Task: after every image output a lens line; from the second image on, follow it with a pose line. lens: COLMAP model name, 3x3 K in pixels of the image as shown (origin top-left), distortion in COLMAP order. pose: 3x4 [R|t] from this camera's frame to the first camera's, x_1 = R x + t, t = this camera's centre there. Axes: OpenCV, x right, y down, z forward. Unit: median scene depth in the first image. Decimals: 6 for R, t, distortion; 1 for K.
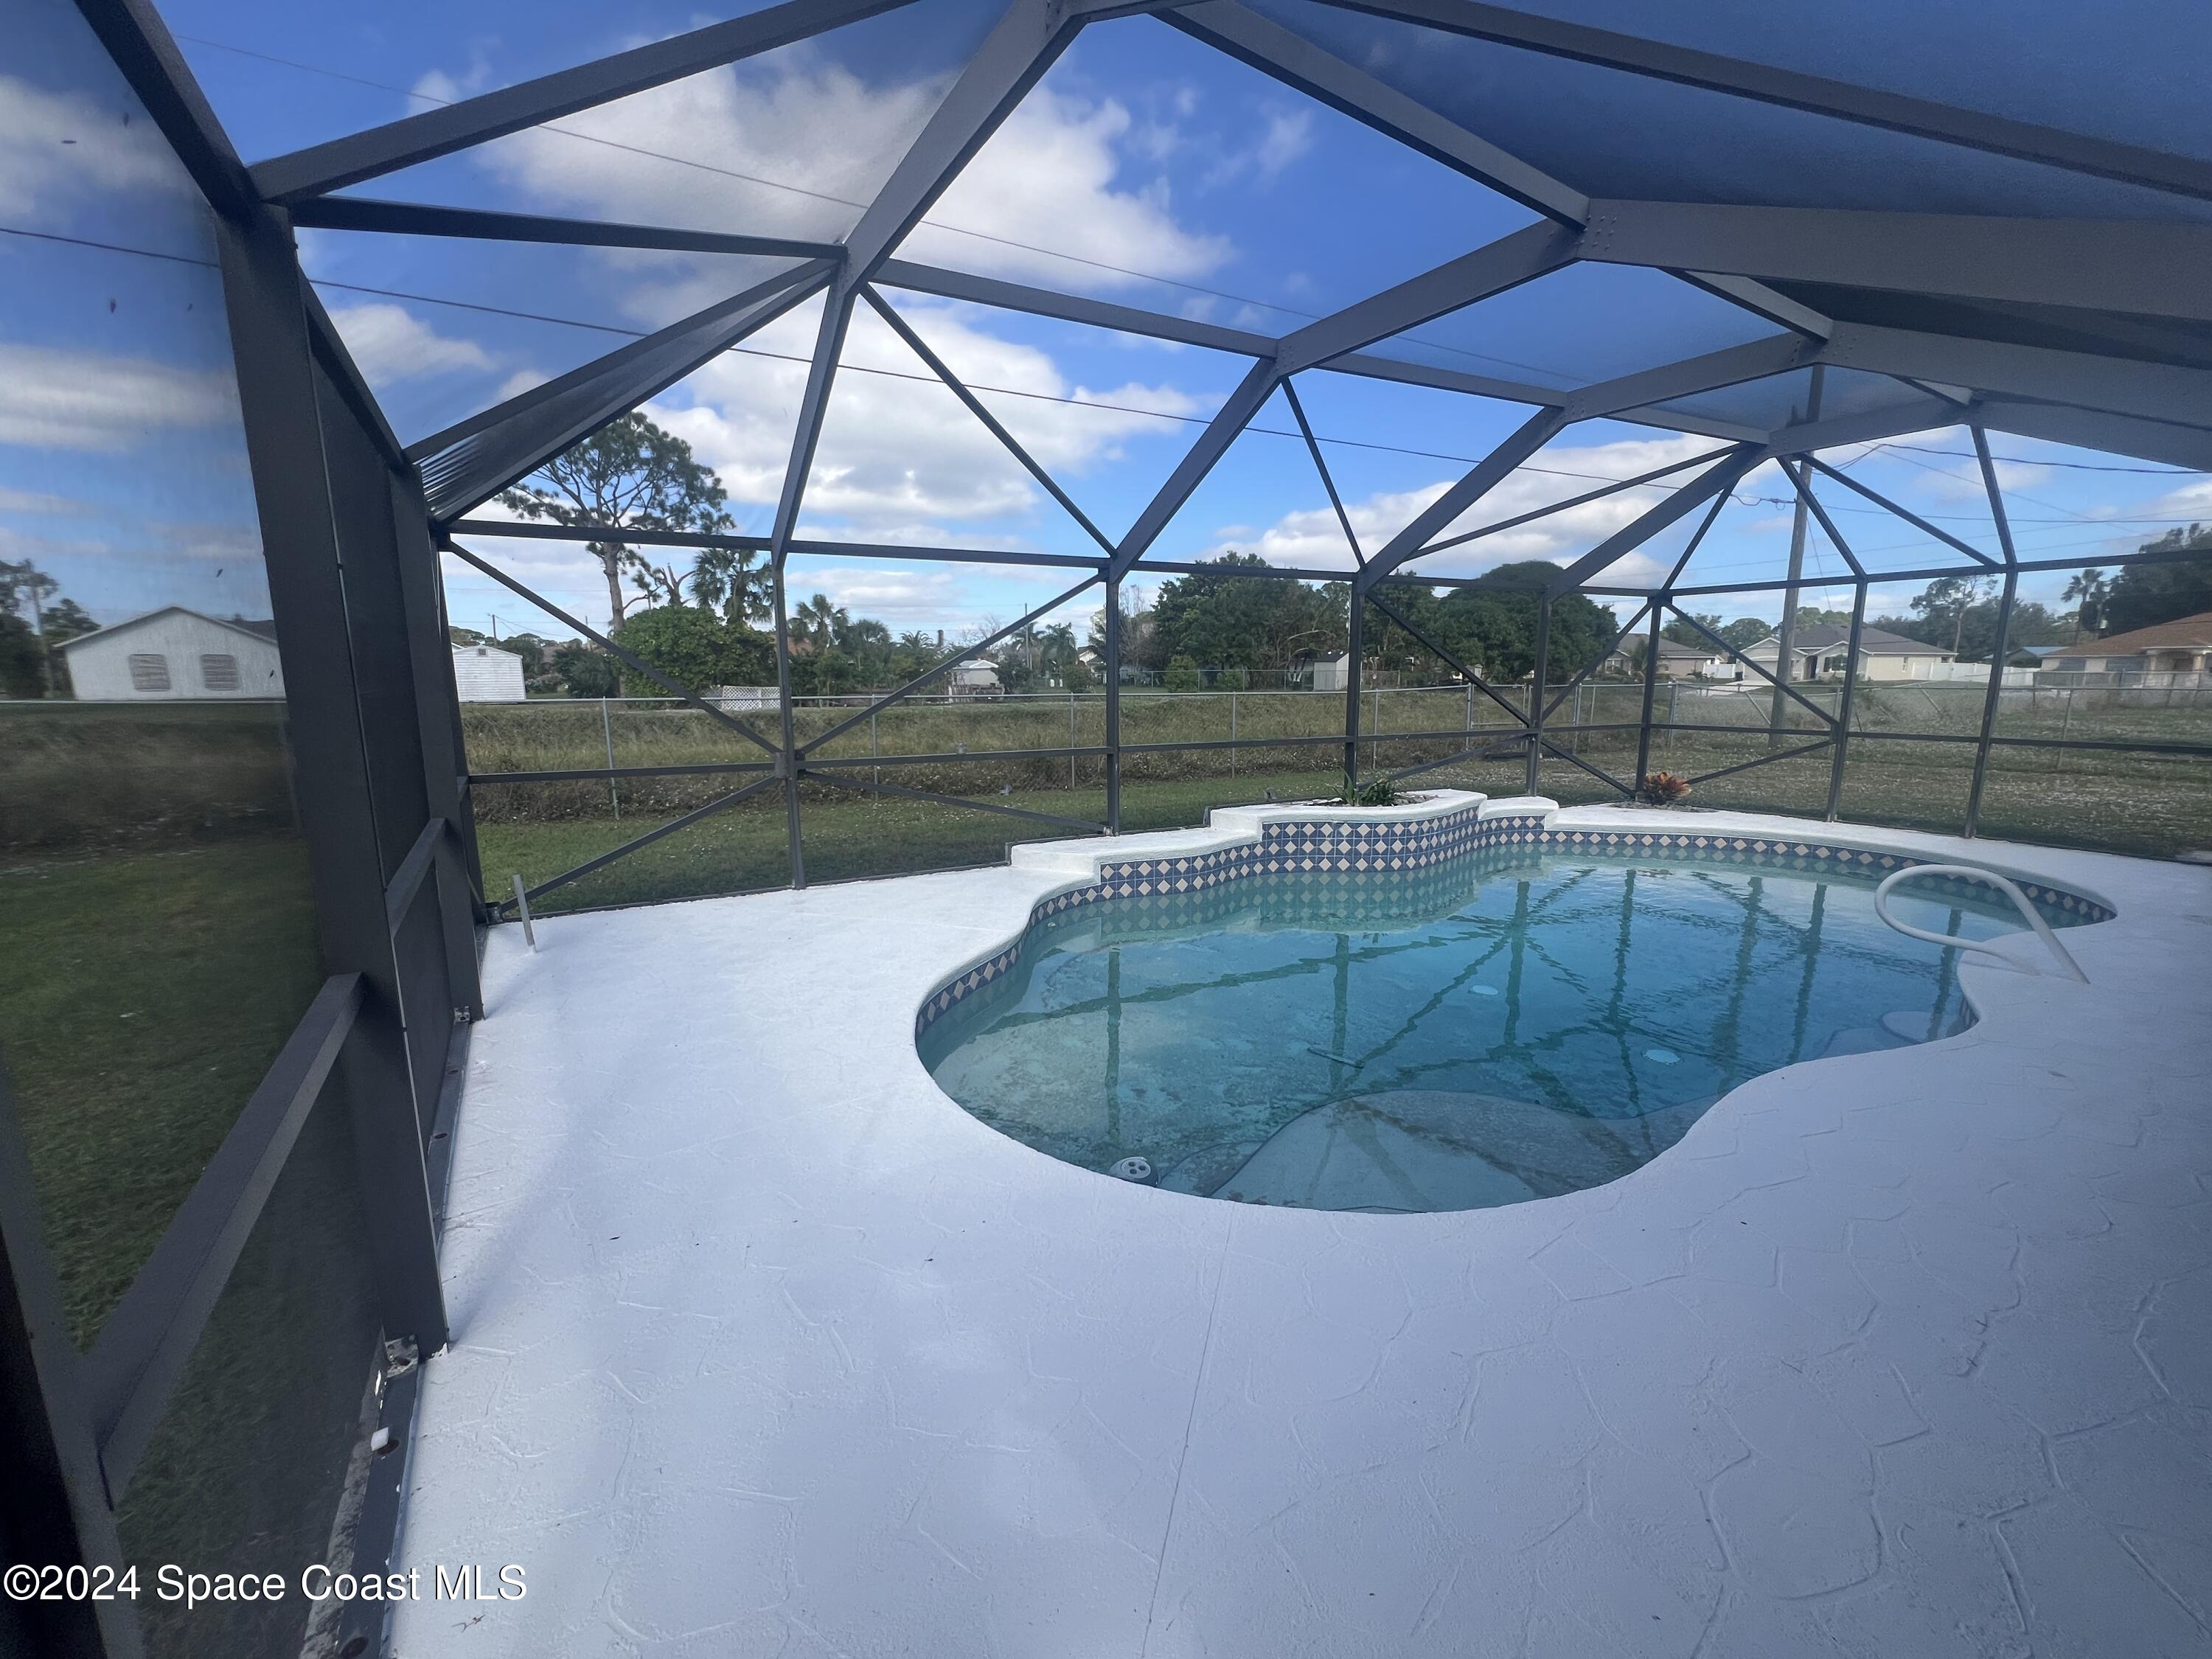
lens RADIAL K [[889.7, 0, 1104.1], [0, 889.7, 832.0], [0, 0, 1]] dist [-0.000946, 0.000314]
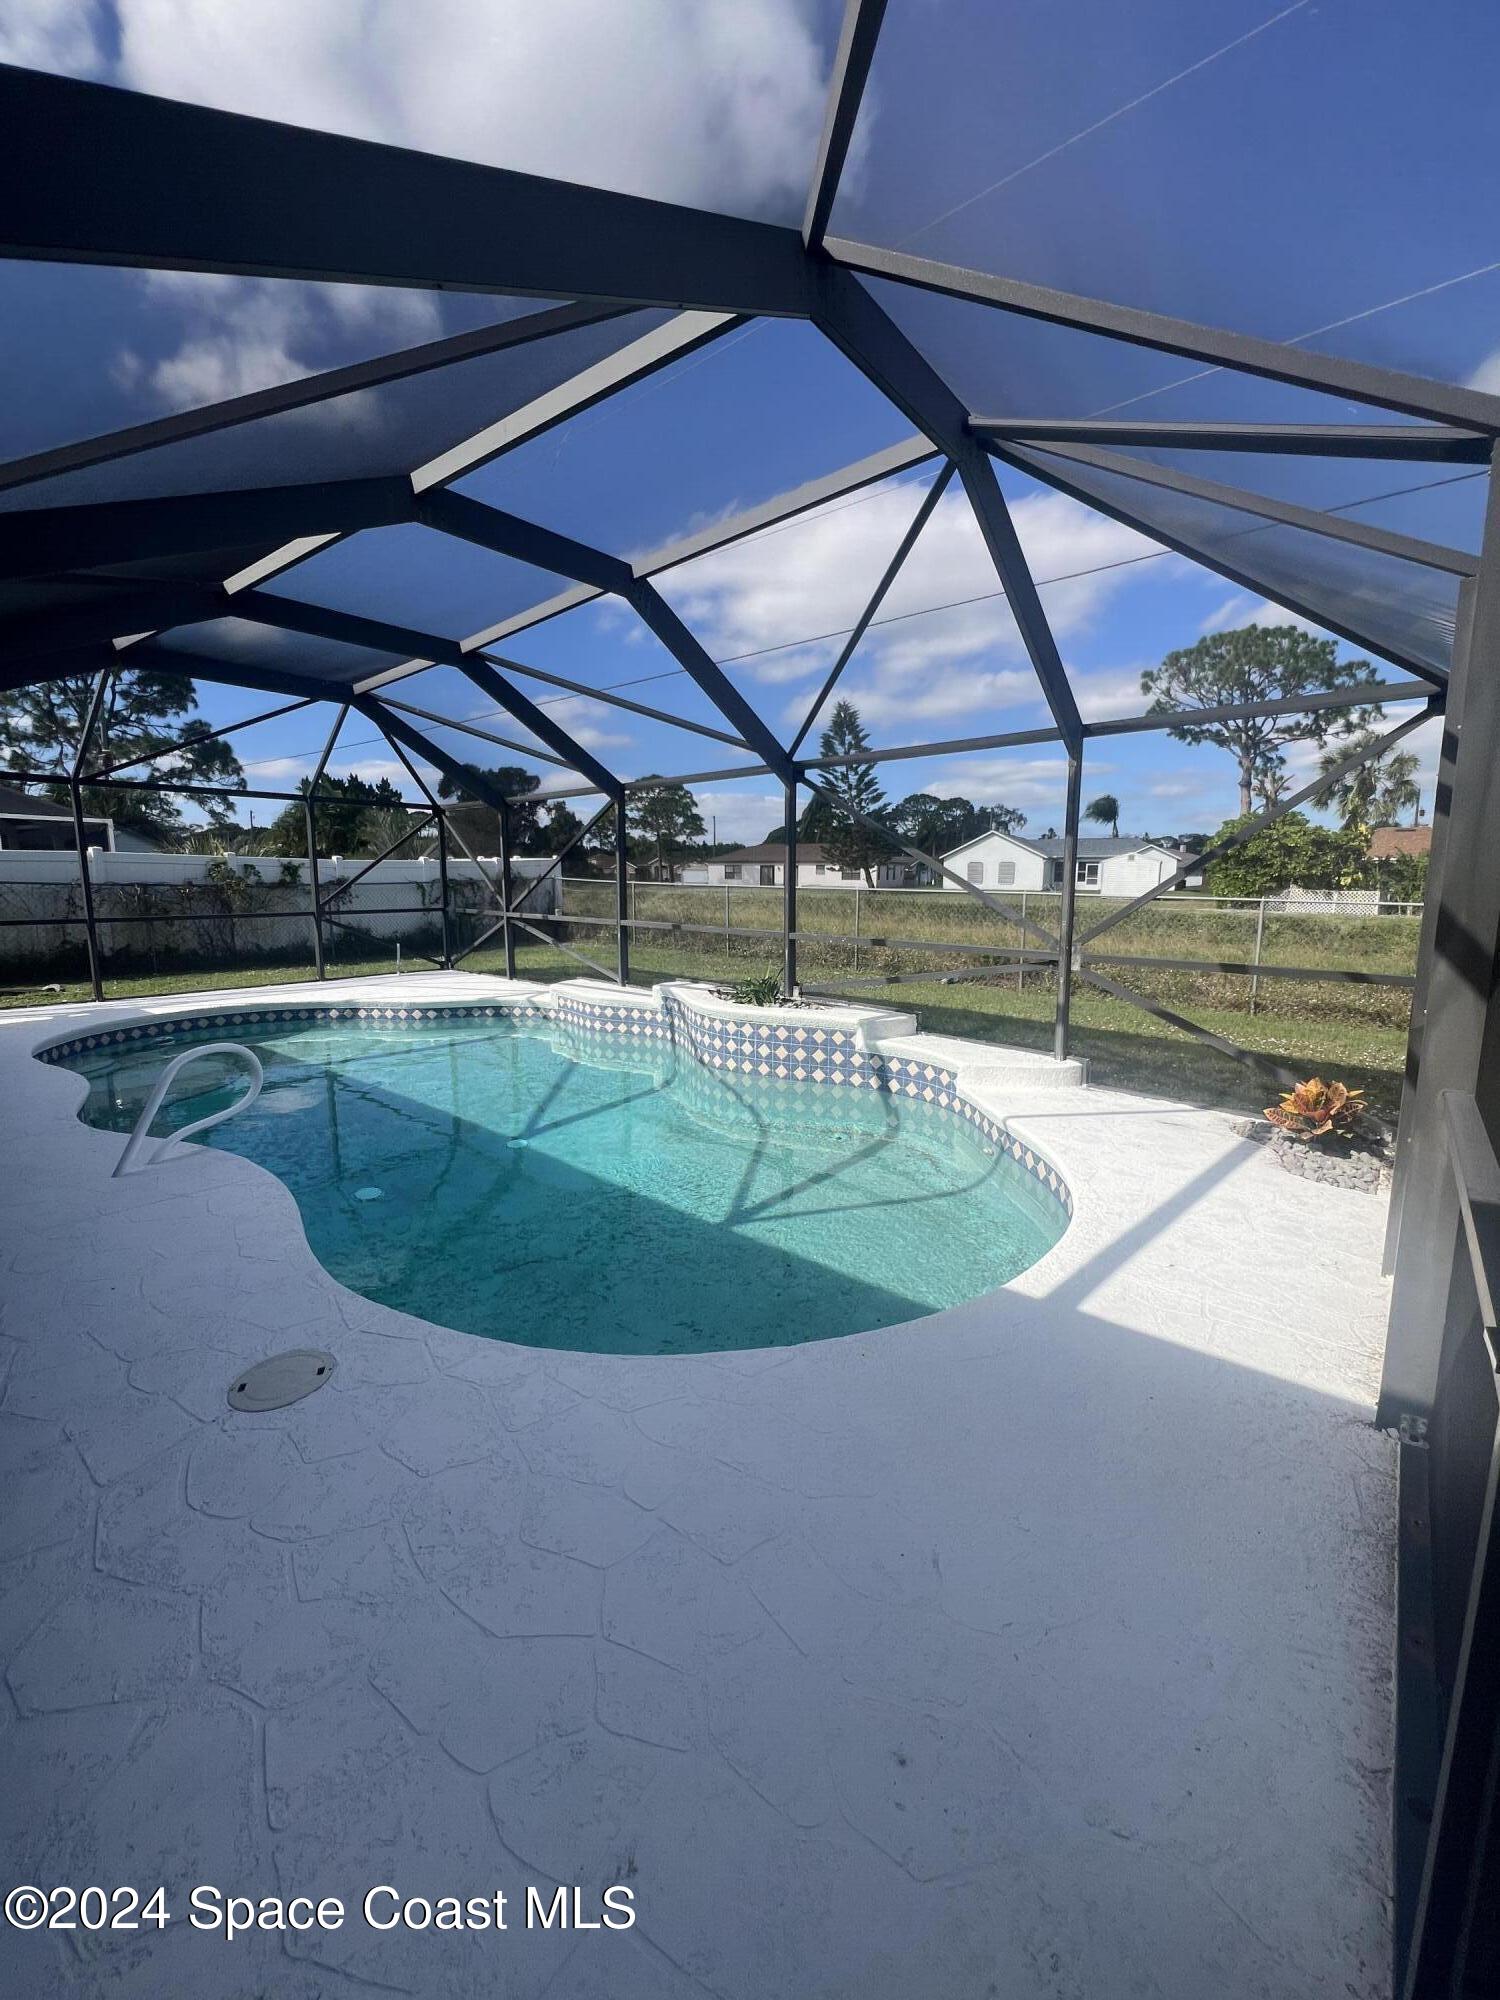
lens RADIAL K [[804.4, 0, 750.0], [0, 804.4, 1000.0], [0, 0, 1]] dist [-0.000946, 0.000314]
pose [[0.323149, 0.150553, -0.934296, 1.036830], [-0.172582, 0.980084, 0.098239, -0.110445], [0.930478, 0.129497, 0.342696, 0.619749]]
